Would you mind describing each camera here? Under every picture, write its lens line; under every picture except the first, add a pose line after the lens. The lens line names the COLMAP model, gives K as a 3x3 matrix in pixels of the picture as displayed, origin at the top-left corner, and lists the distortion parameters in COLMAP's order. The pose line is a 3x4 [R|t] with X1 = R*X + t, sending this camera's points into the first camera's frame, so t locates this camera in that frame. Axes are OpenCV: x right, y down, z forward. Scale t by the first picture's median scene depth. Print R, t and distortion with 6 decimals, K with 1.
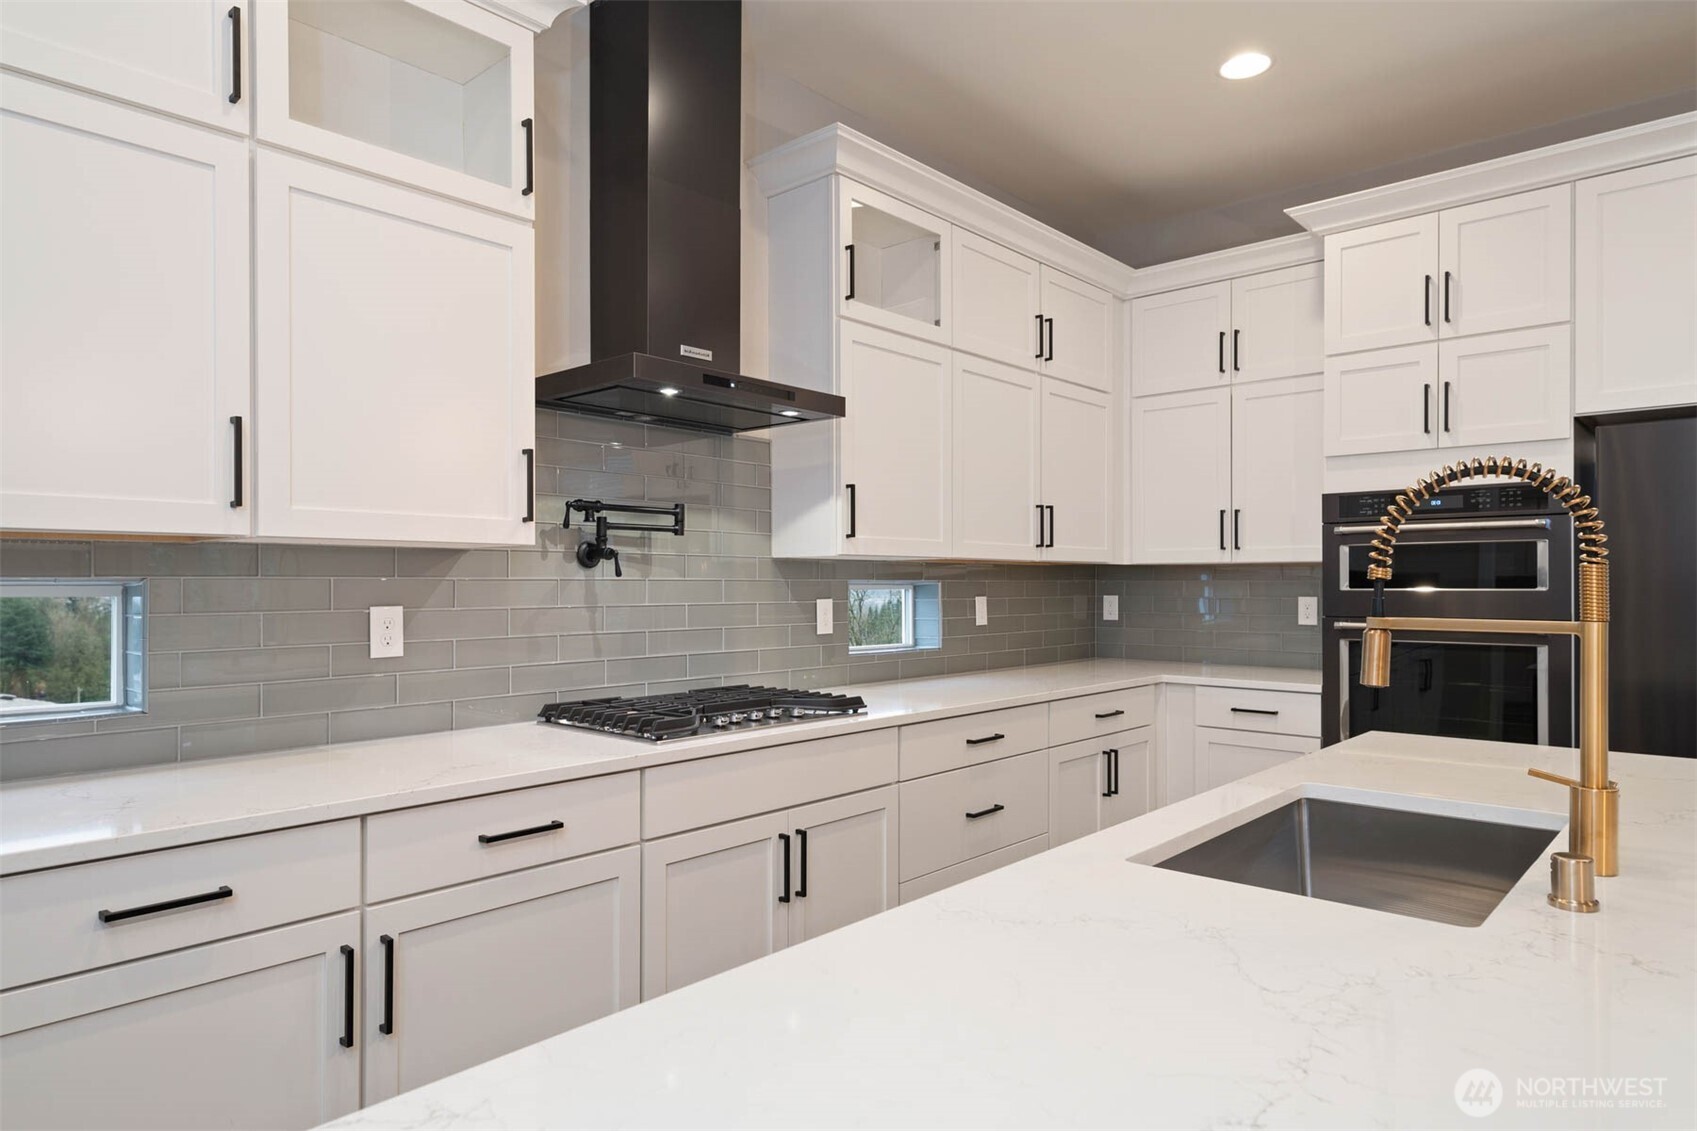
lens RADIAL K [[1013.9, 0, 836.9], [0, 1013.9, 579.5], [0, 0, 1]] dist [0.005655, 0.000128]
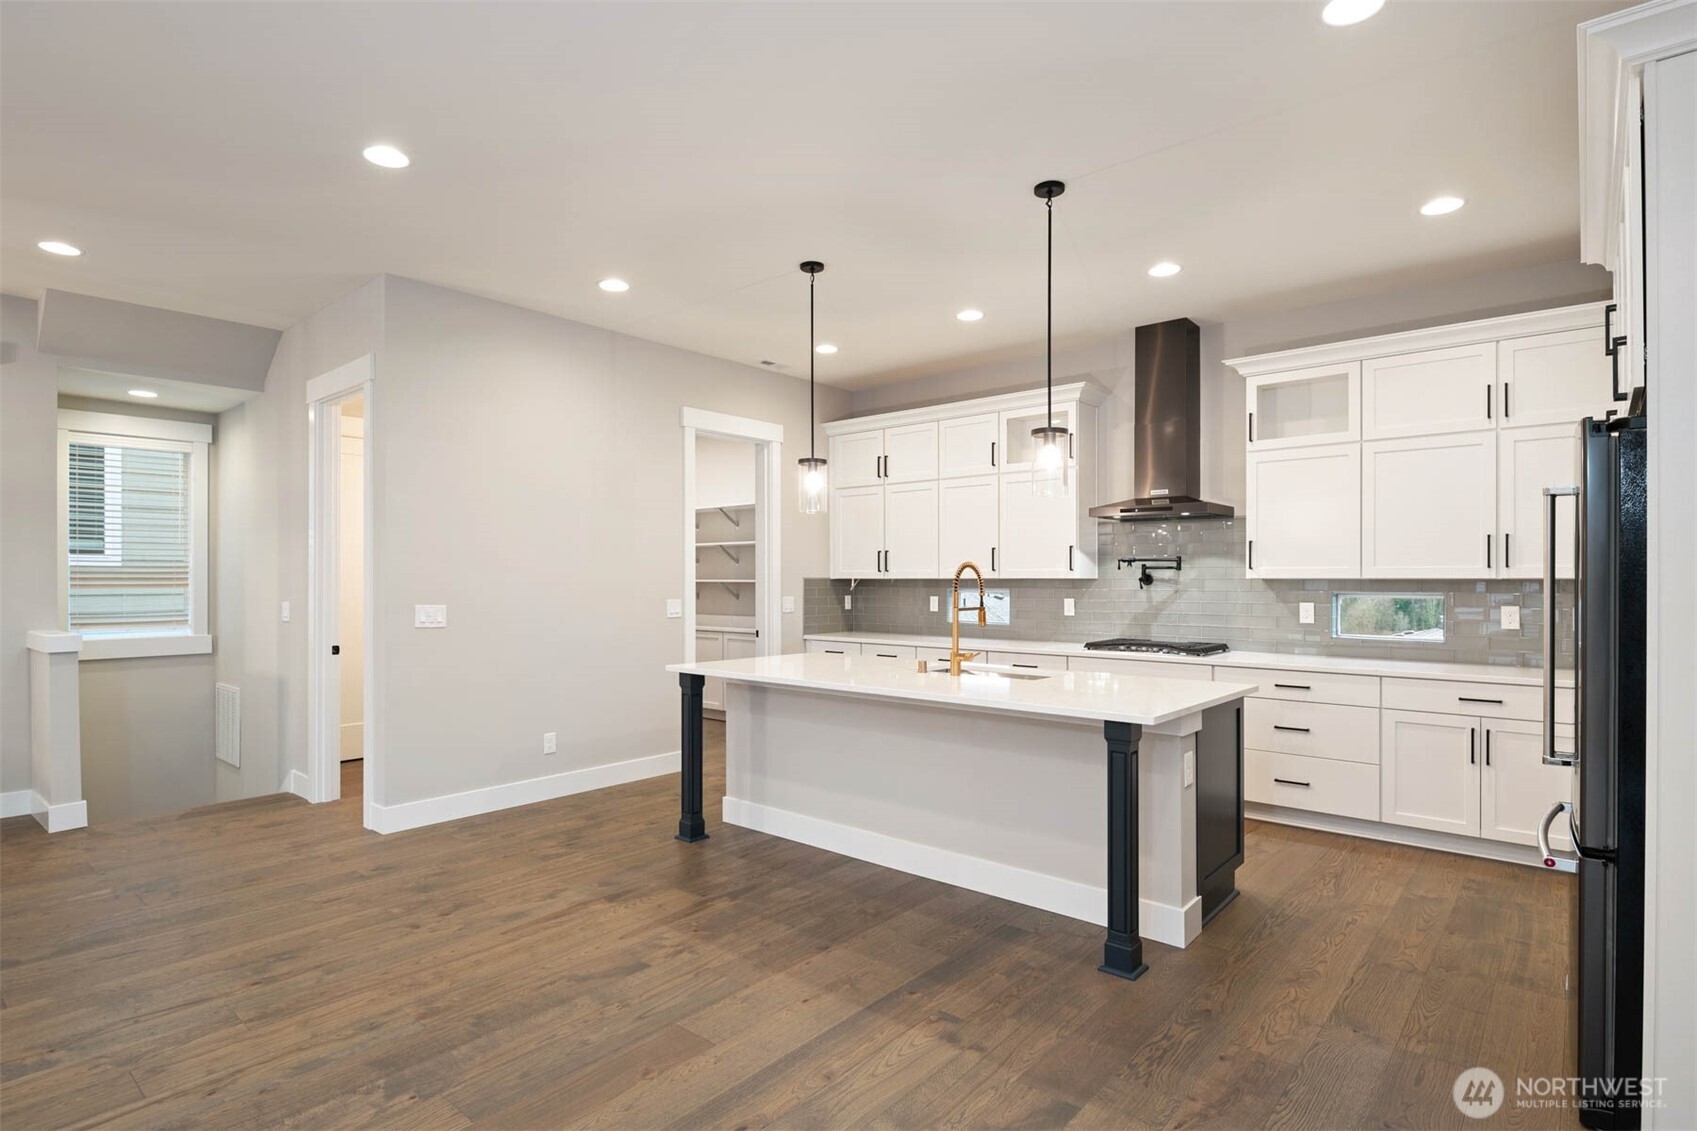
lens RADIAL K [[861.6, 0, 853.3], [0, 861.6, 575.0], [0, 0, 1]] dist [0.013425, -0.013637]
pose [[0.033488, -0.003243, -0.999434, 1.541773], [0.003024, 0.999990, -0.003144, -0.027404], [0.999435, -0.002917, 0.033497, 0.205334]]
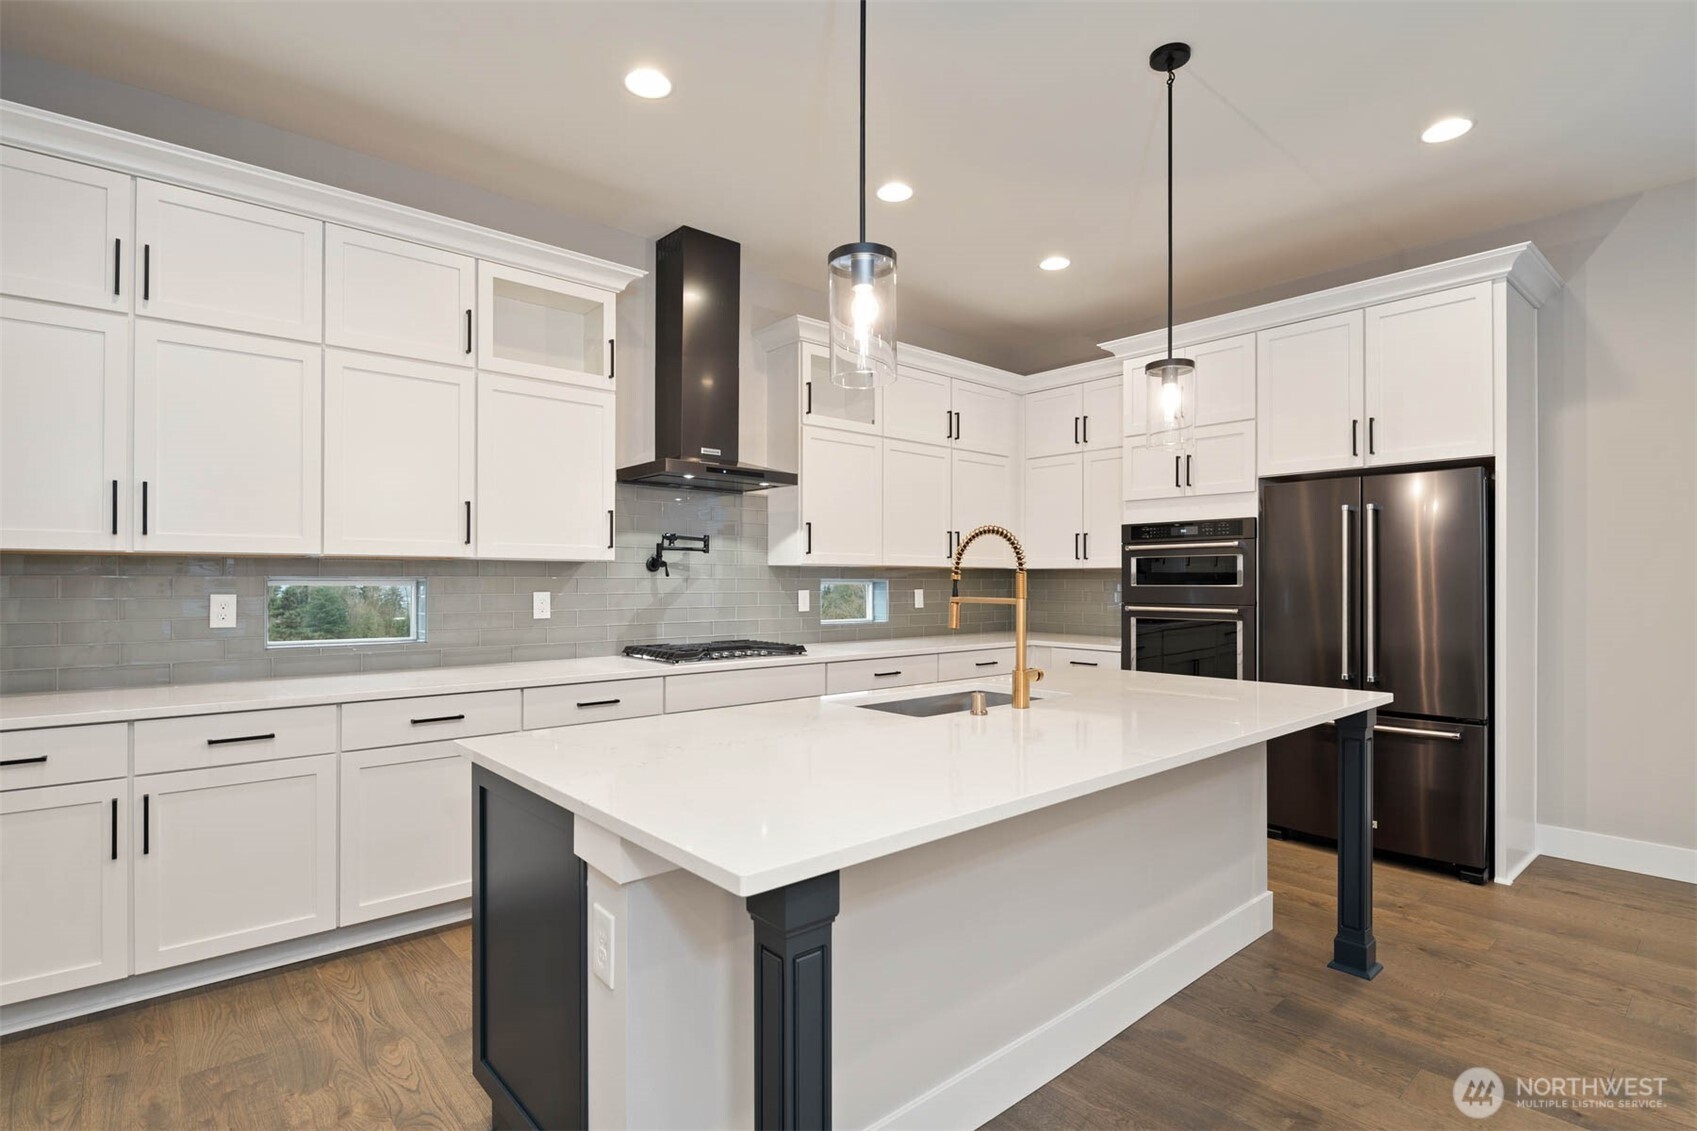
lens RADIAL K [[826.3, 0, 841.5], [0, 826.3, 571.9], [0, 0, 1]] dist [-0.006569, -0.000720]
pose [[0.993474, 0.002122, -0.114036, 0.220335], [-0.002885, 0.999975, -0.006526, -0.001908], [0.114019, 0.006813, 0.993455, -0.360064]]
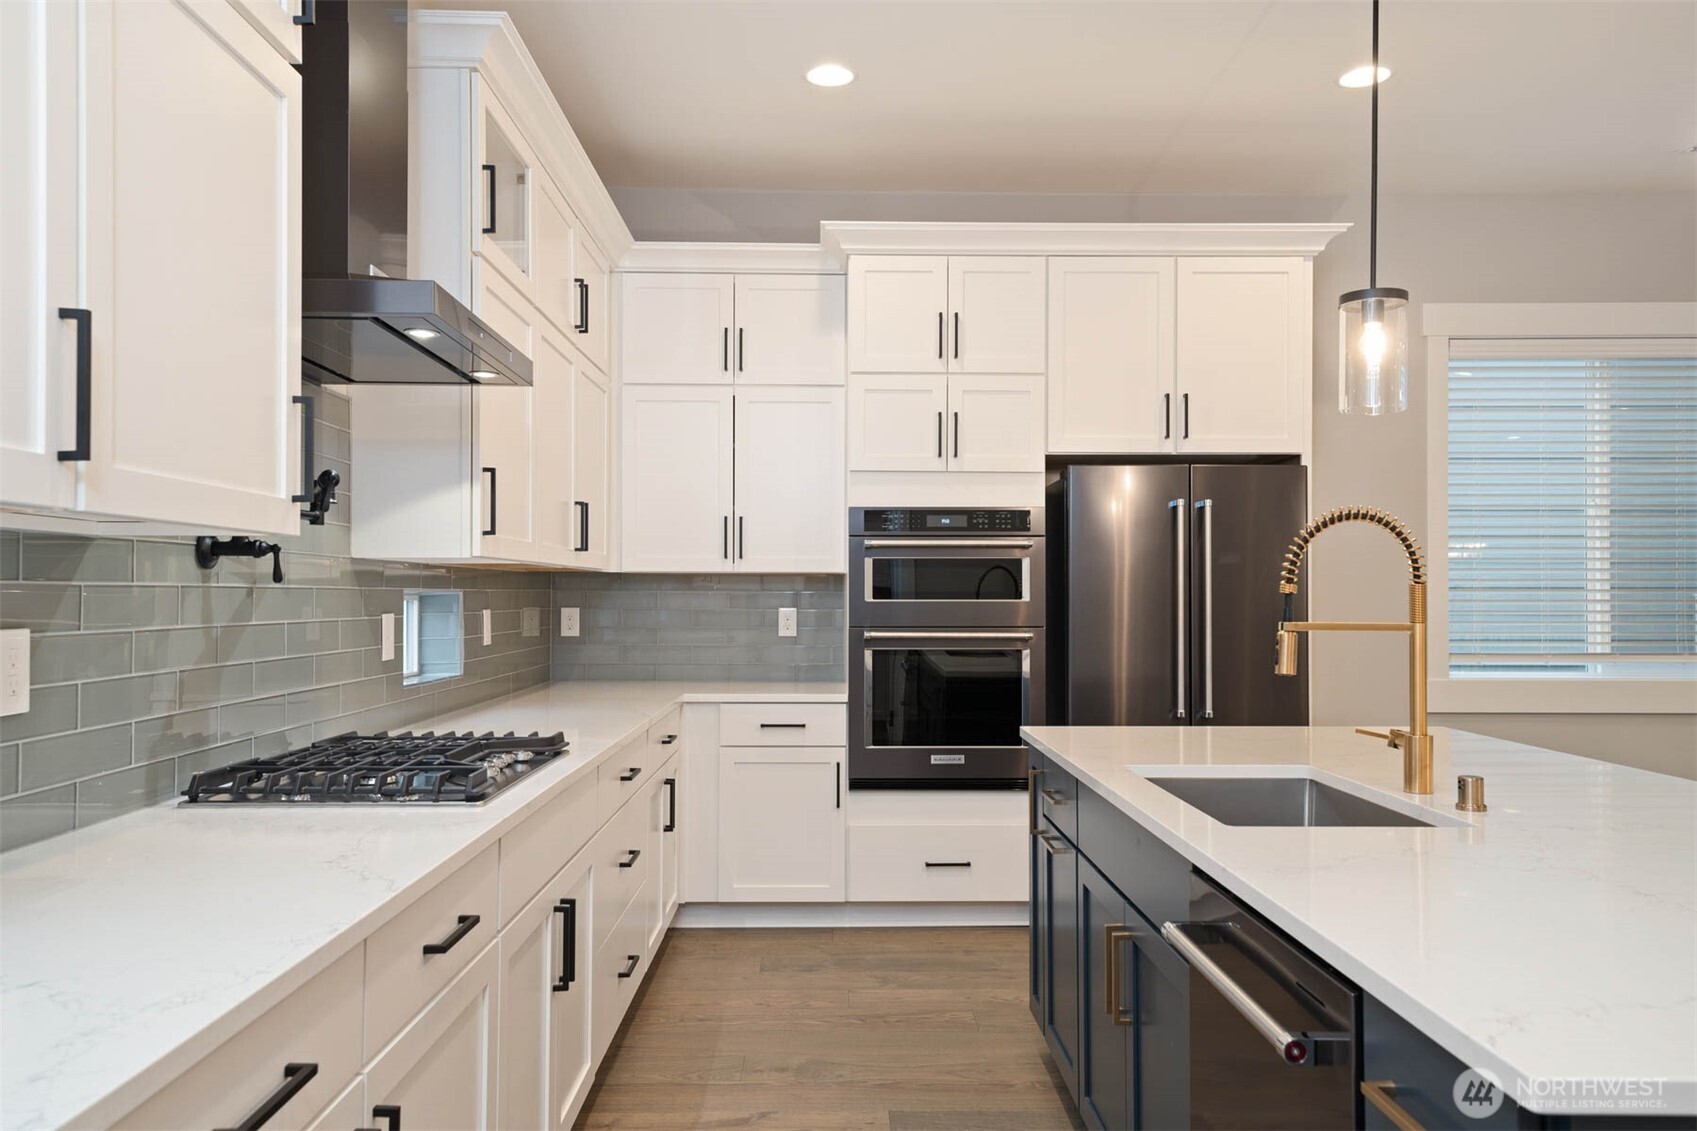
lens RADIAL K [[1256.6, 0, 846.8], [0, 1256.6, 591.7], [0, 0, 1]] dist [0.005841, 0.001267]
pose [[0.727472, 0.004542, 0.686122, -0.442394], [-0.006254, 0.999980, 0.000011, 0.000975], [-0.686109, -0.004299, 0.727486, 0.093988]]
